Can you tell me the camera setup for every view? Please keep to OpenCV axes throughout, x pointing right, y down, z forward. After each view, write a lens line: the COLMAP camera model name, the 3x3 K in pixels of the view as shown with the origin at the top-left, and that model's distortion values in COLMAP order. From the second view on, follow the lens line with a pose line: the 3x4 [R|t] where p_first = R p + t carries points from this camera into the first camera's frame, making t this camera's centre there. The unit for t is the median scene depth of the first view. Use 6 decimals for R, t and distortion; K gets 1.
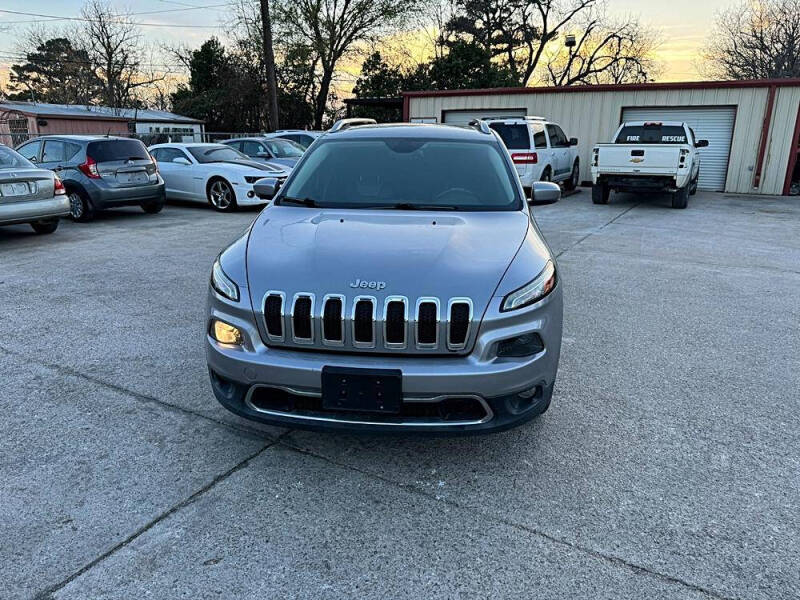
lens RADIAL K [[564.7, 0, 397.5], [0, 564.7, 300.6], [0, 0, 1]] dist [0.064014, -0.083068]
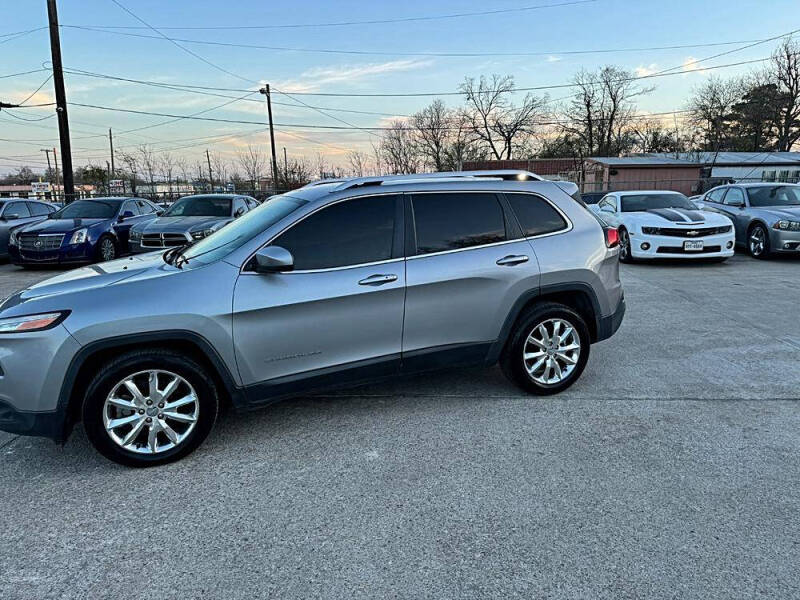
lens RADIAL K [[564.7, 0, 406.0], [0, 564.7, 298.8], [0, 0, 1]] dist [0.064014, -0.083068]
pose [[0.456340, 0.163606, -0.874635, 0.187509], [-0.228558, 0.971523, 0.062479, -0.037561], [0.859951, 0.171393, 0.480738, 0.124269]]
